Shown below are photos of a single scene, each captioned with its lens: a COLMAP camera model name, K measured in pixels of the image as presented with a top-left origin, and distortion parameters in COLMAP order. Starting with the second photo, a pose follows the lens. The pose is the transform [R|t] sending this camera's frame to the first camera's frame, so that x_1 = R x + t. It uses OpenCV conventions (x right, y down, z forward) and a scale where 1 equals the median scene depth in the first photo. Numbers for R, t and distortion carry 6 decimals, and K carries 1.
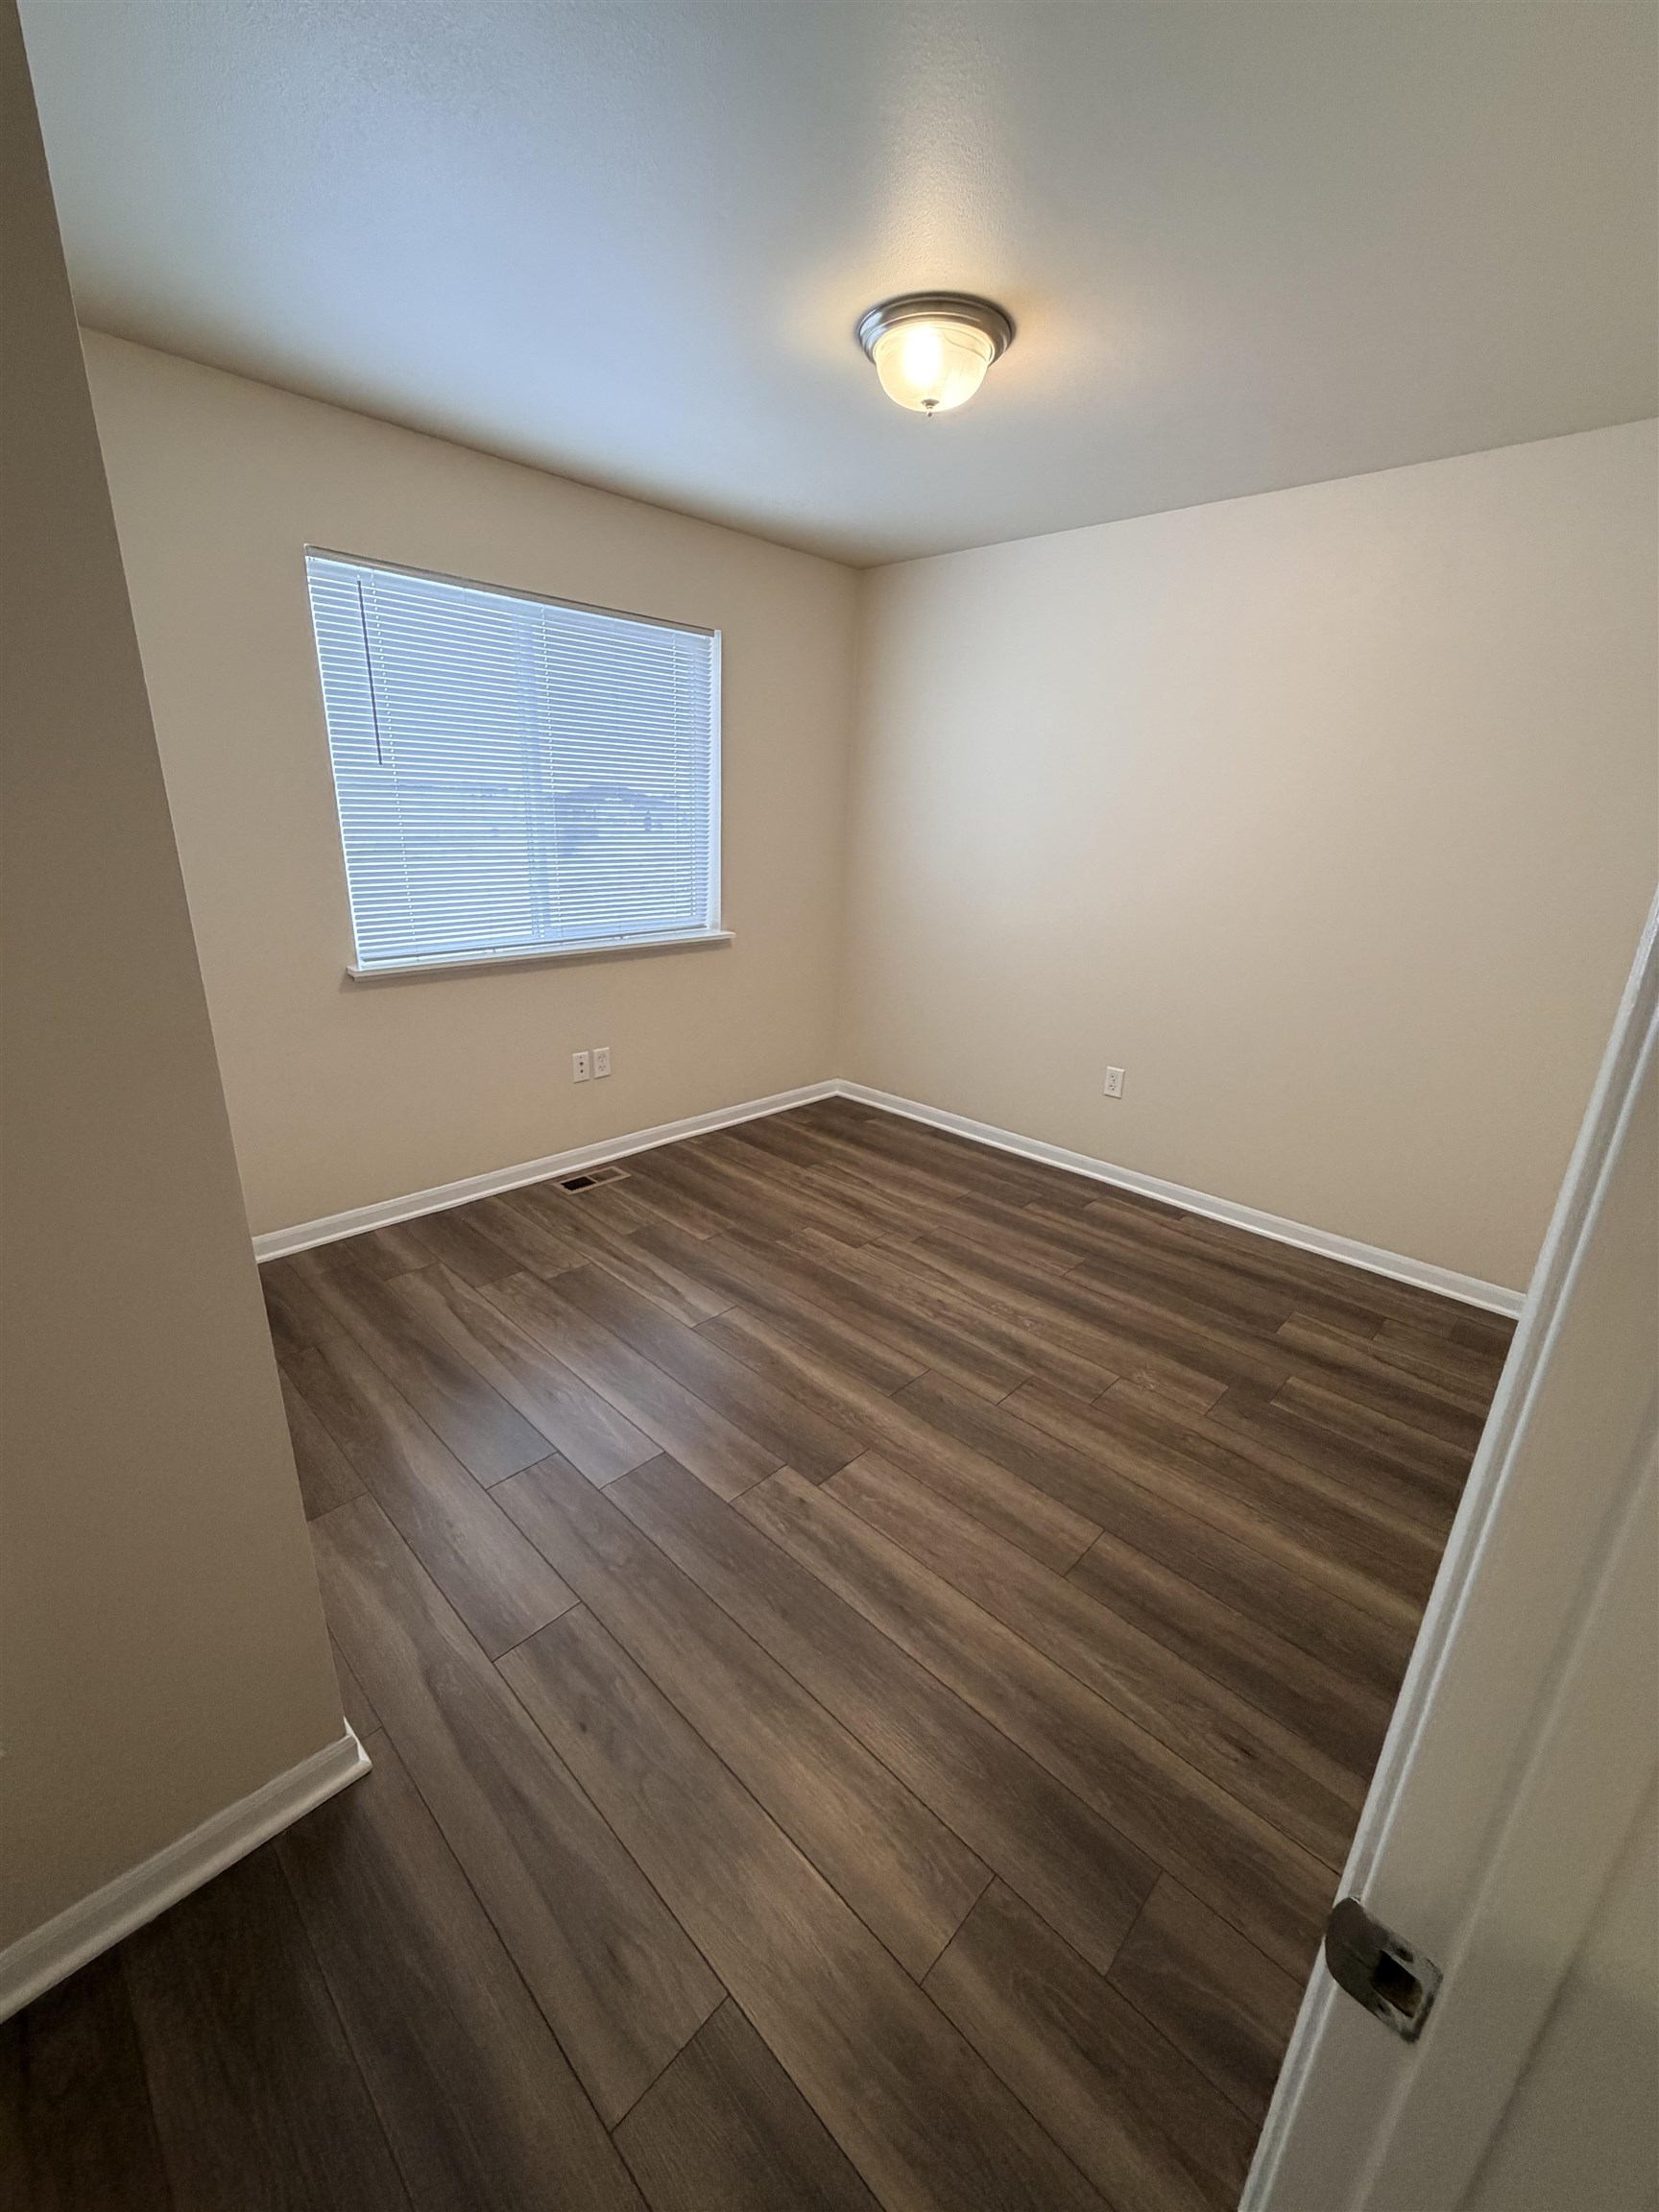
lens RADIAL K [[895.8, 0, 821.7], [0, 895.8, 1097.6], [0, 0, 1]] dist [0.019397, -0.000071]
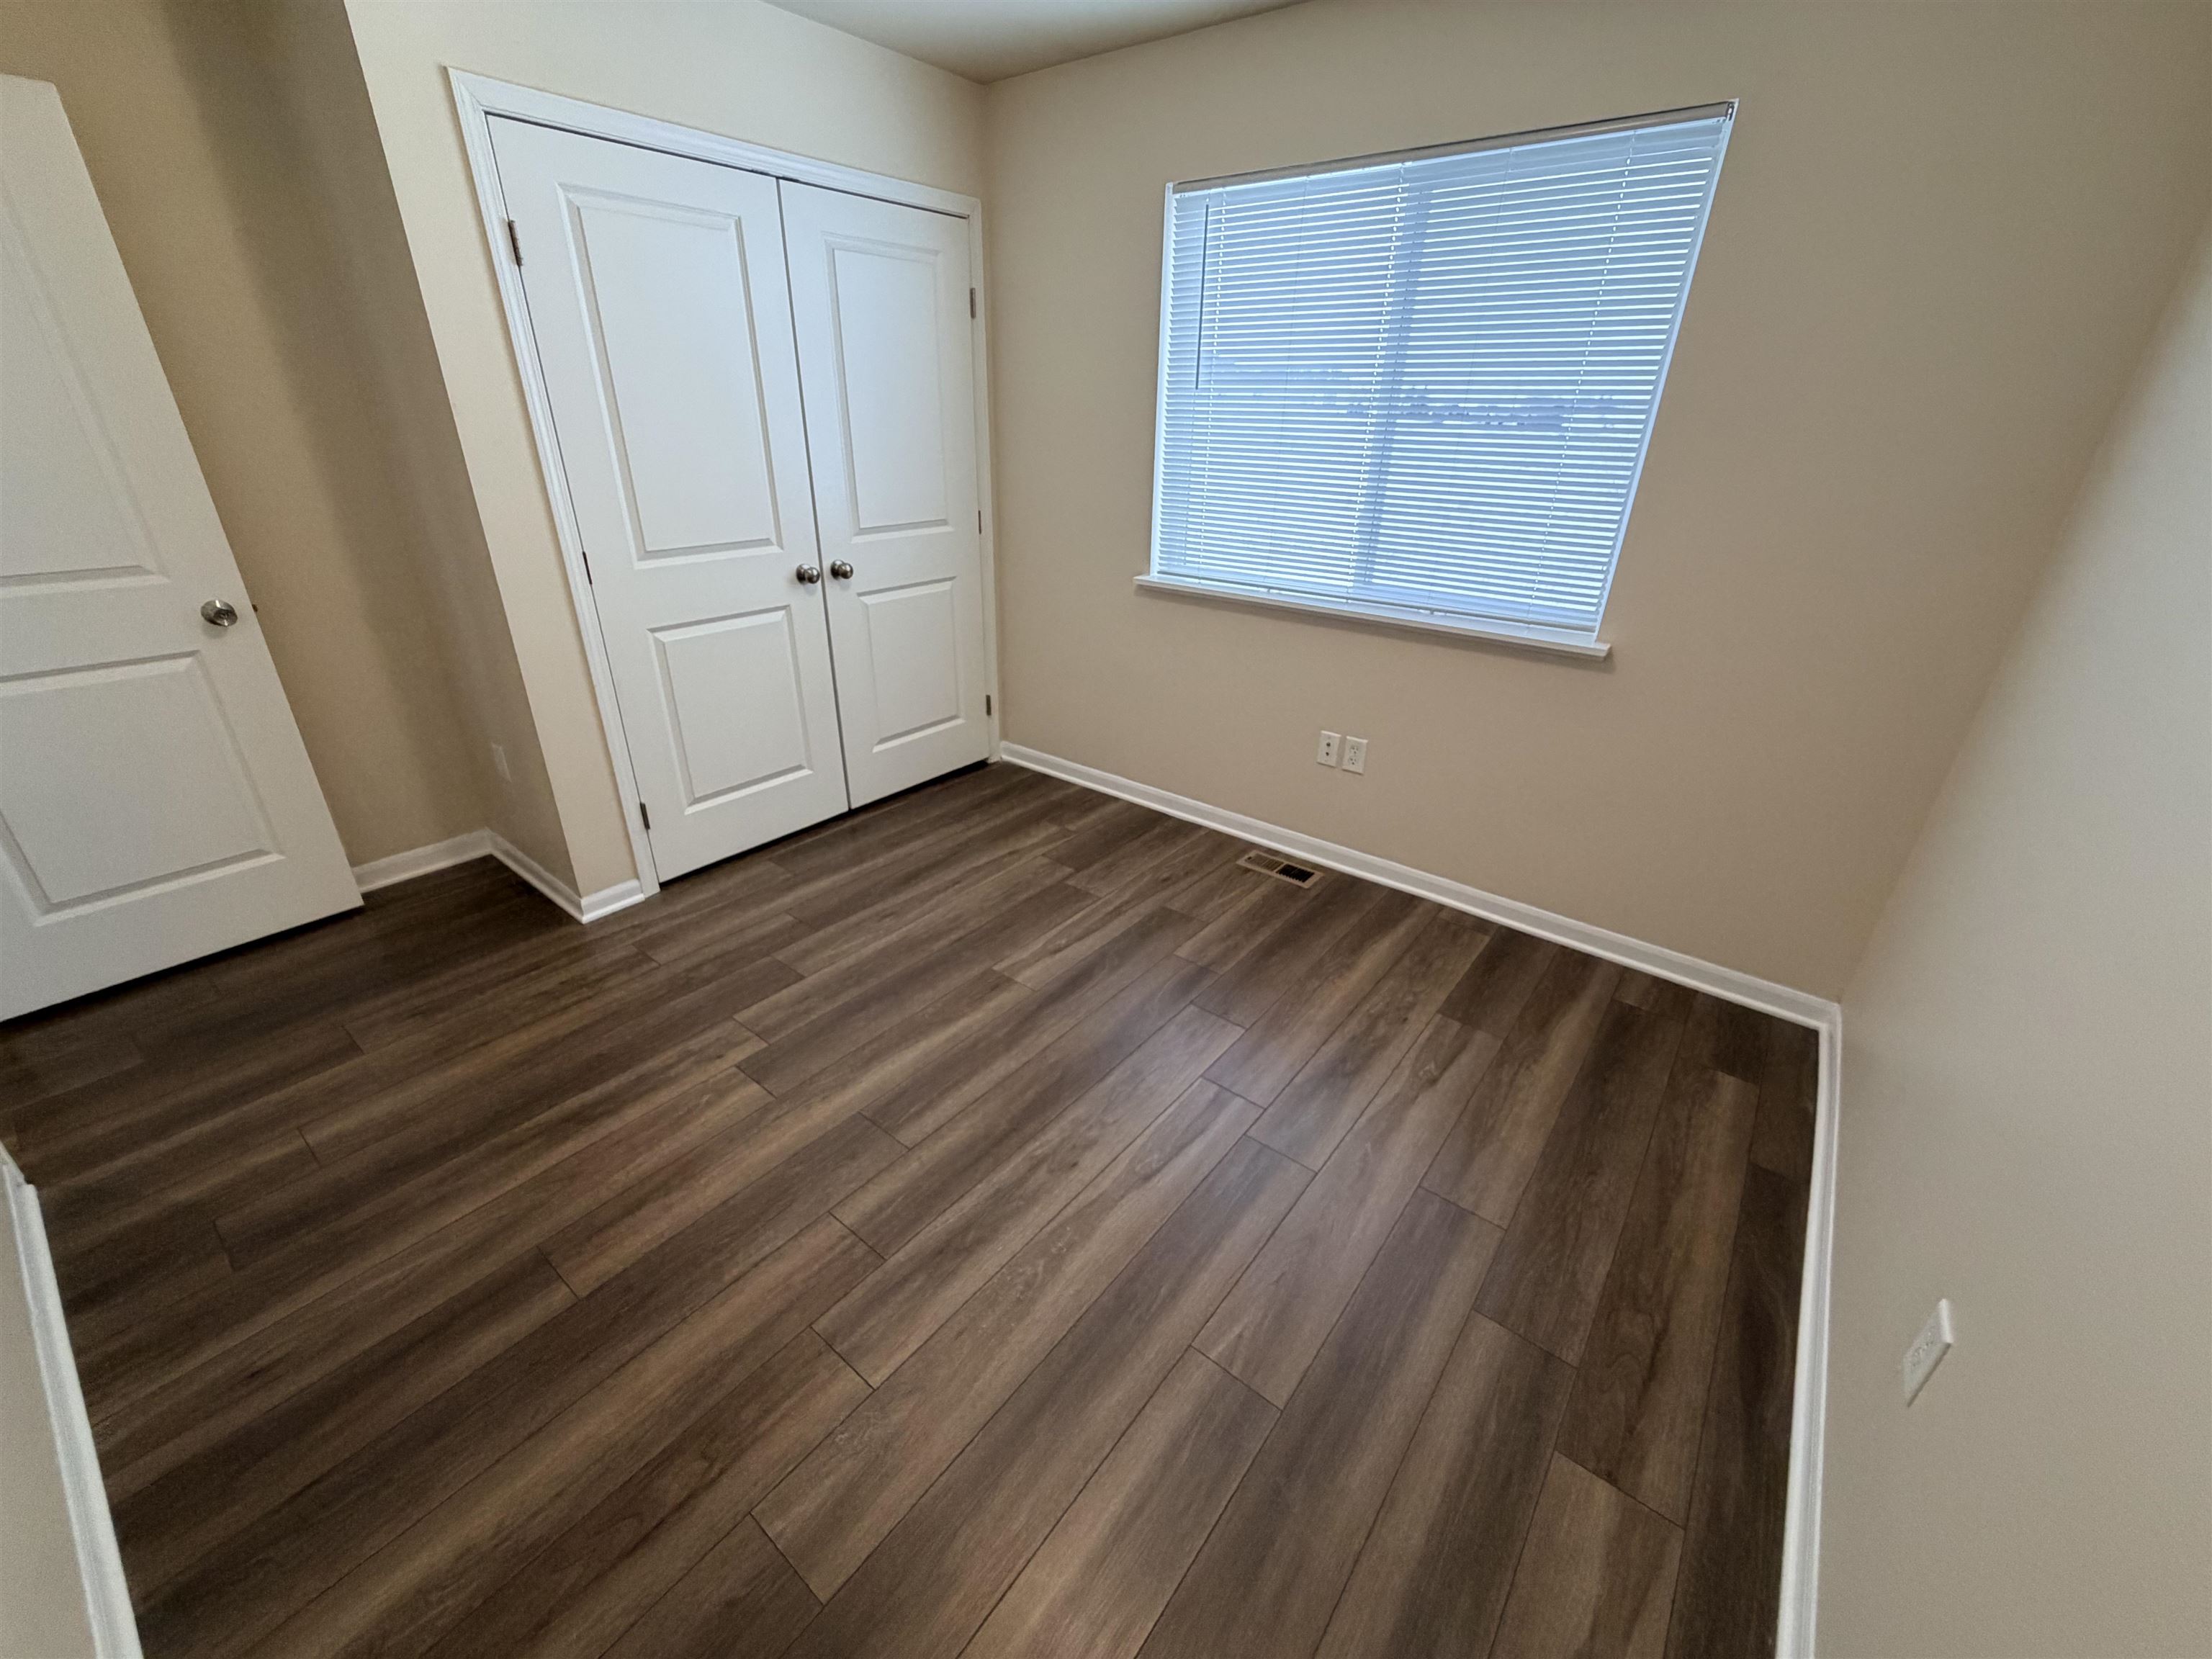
lens RADIAL K [[881.9, 0, 1099.0], [0, 881.9, 830.1], [0, 0, 1]] dist [0.000610, -0.000294]
pose [[0.100384, 0.398449, -0.911681, 0.588251], [-0.330727, 0.877568, 0.347124, -0.215097], [0.938372, 0.266672, 0.219872, 0.730715]]
